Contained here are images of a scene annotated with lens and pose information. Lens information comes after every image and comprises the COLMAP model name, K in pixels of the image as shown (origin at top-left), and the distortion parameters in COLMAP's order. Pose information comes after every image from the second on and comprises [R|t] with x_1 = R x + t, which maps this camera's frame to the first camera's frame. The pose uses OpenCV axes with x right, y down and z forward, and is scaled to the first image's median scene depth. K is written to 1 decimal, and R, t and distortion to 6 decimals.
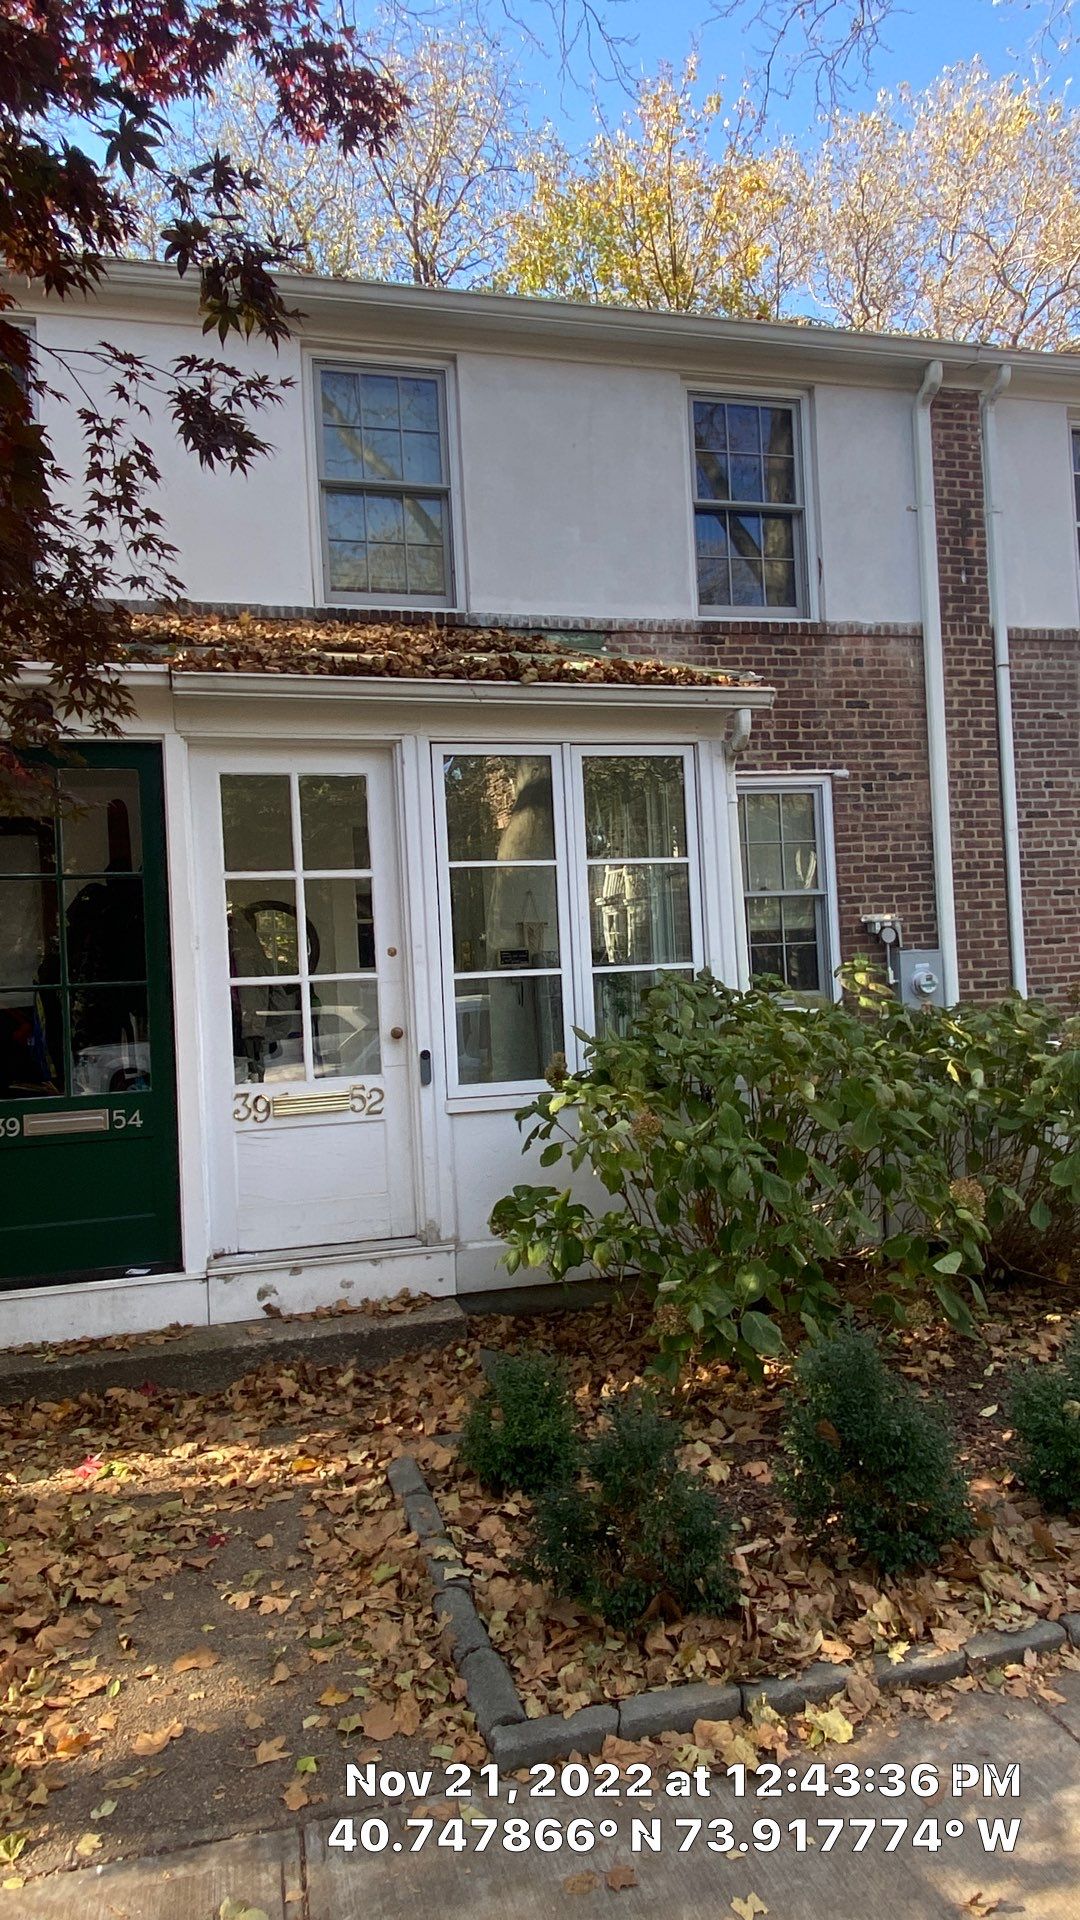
lens RADIAL K [[1221.9, 0, 544.1], [0, 1221.9, 975.7], [0, 0, 1]] dist [0.003333, -0.002189]
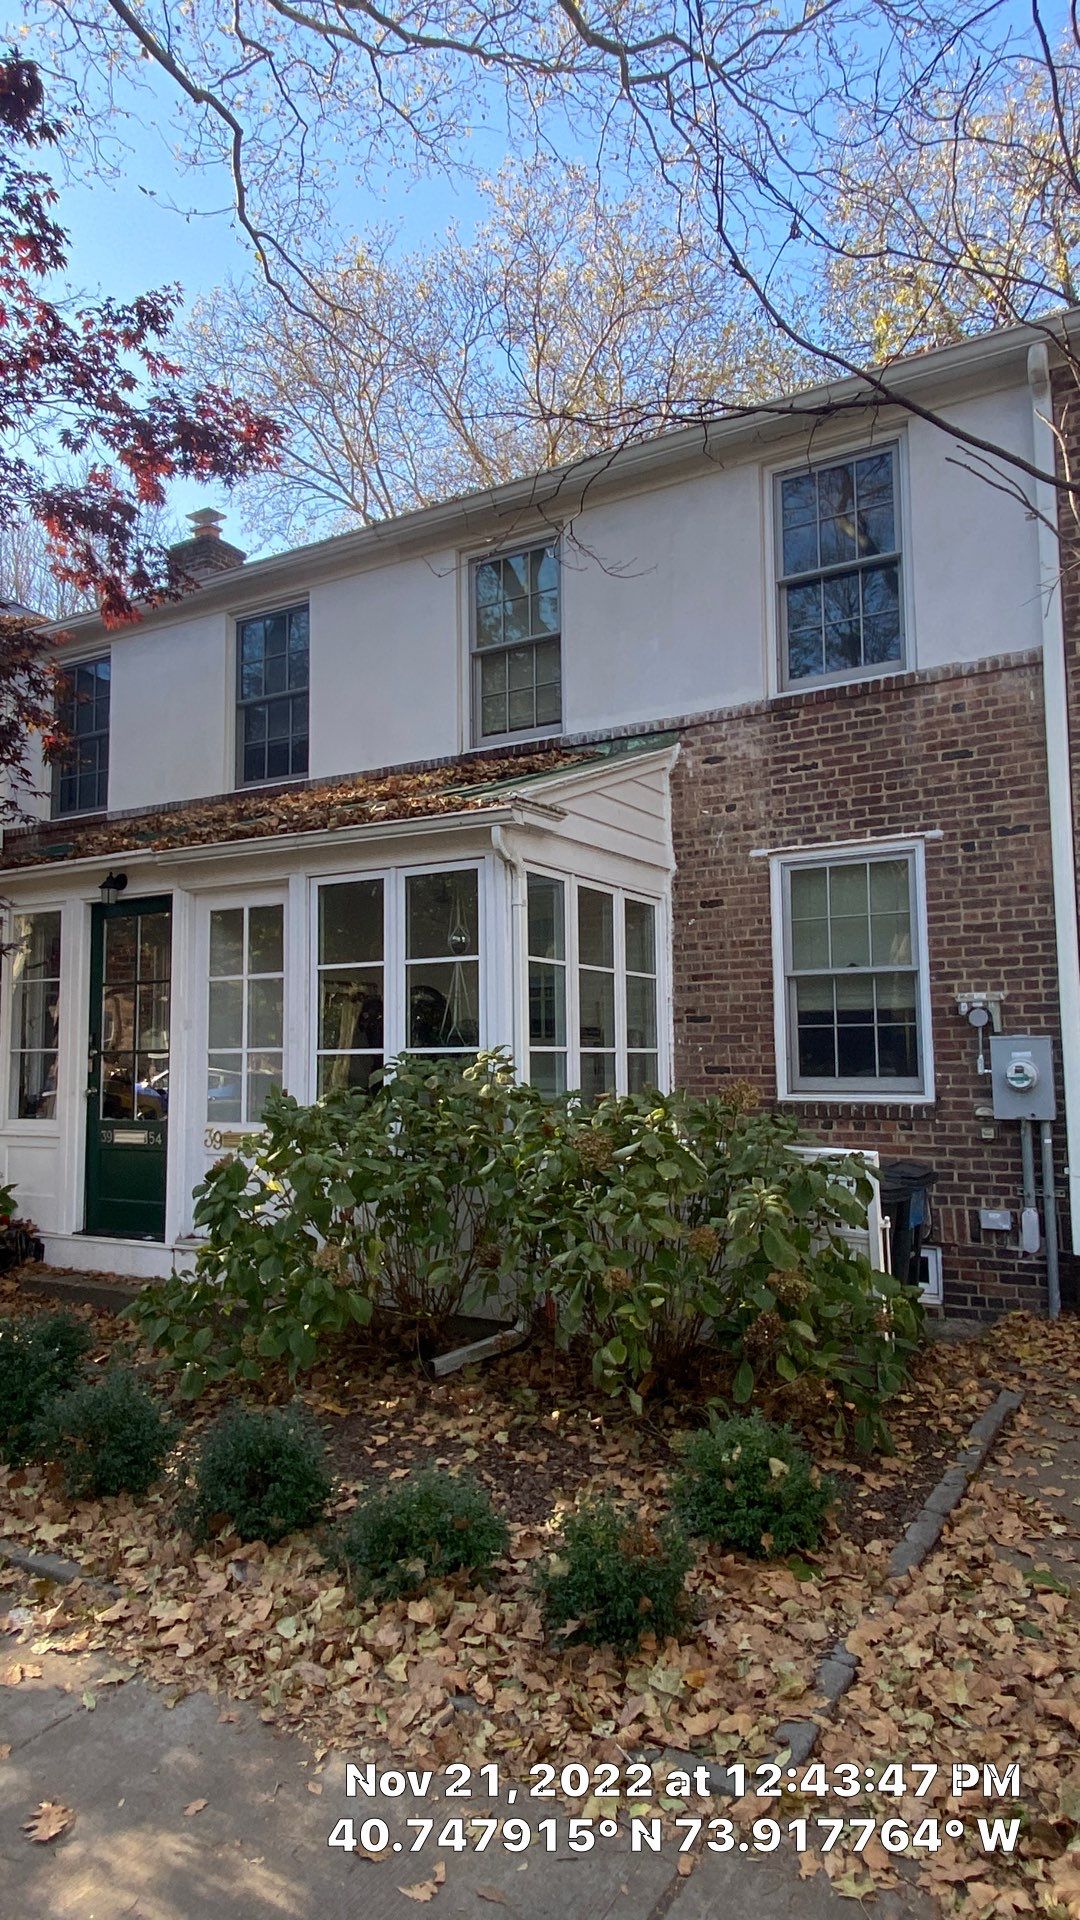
lens RADIAL K [[1221.9, 0, 544.6], [0, 1221.9, 949.5], [0, 0, 1]] dist [0.003333, -0.002189]
pose [[0.678860, -0.022637, -0.733918, 0.703809], [-0.016143, 0.998823, -0.045739, -0.036380], [0.734090, 0.042898, 0.677696, 0.189709]]
